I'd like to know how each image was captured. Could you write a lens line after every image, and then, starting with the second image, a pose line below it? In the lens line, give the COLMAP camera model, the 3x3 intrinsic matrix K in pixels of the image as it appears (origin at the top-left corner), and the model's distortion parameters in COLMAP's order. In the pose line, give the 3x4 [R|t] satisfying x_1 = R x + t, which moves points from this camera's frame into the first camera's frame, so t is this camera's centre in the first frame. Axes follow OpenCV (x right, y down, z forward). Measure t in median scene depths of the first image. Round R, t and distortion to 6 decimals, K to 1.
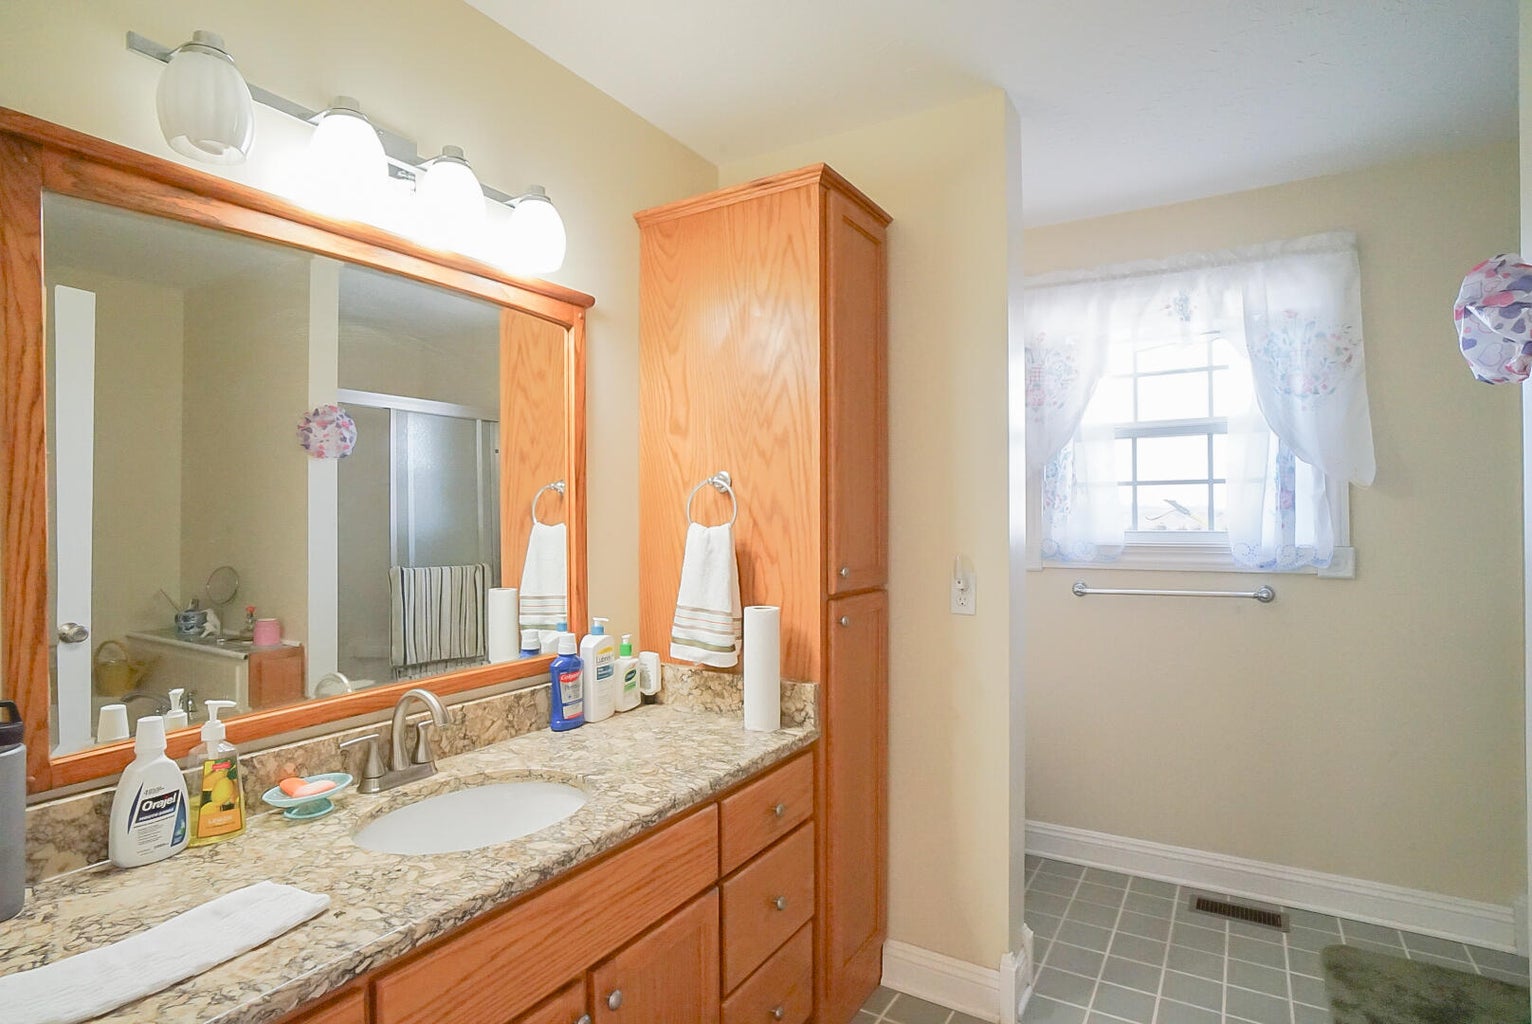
lens RADIAL K [[807.1, 0, 771.9], [0, 807.1, 512.9], [0, 0, 1]] dist [-0.064028, 0.035007]
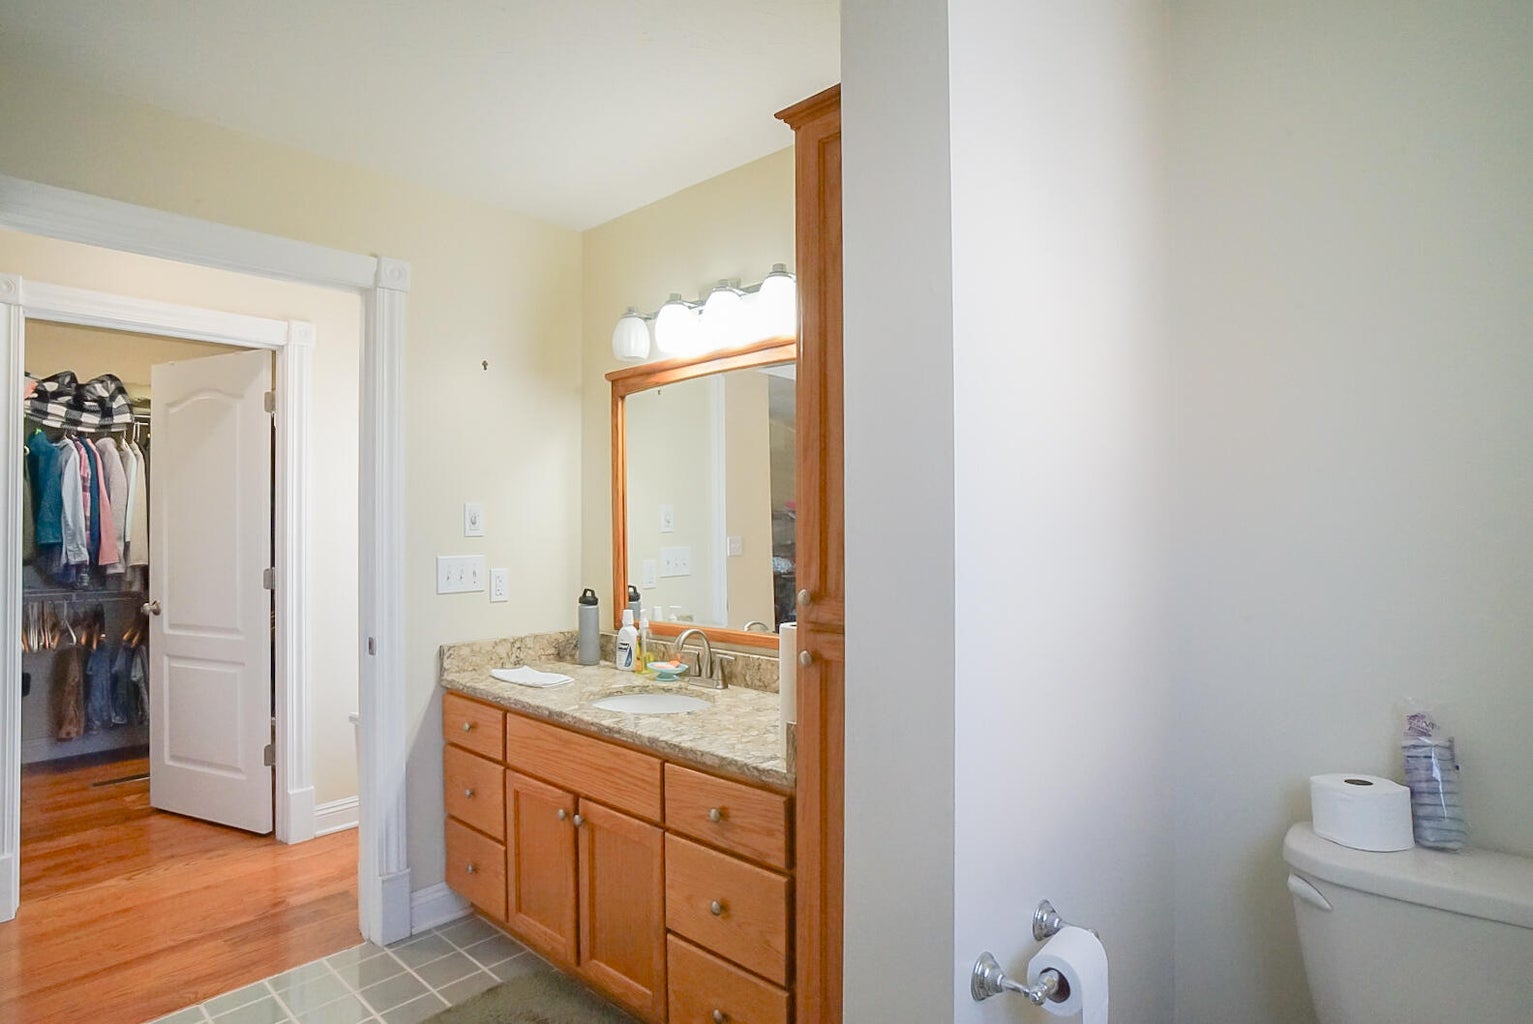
lens RADIAL K [[807.6, 0, 772.5], [0, 807.6, 512.9], [0, 0, 1]] dist [-0.064028, 0.035007]
pose [[-0.201646, -0.007412, -0.979430, 1.690525], [0.008093, 0.999925, -0.009234, -0.005442], [0.979425, -0.009789, -0.201571, 2.176801]]
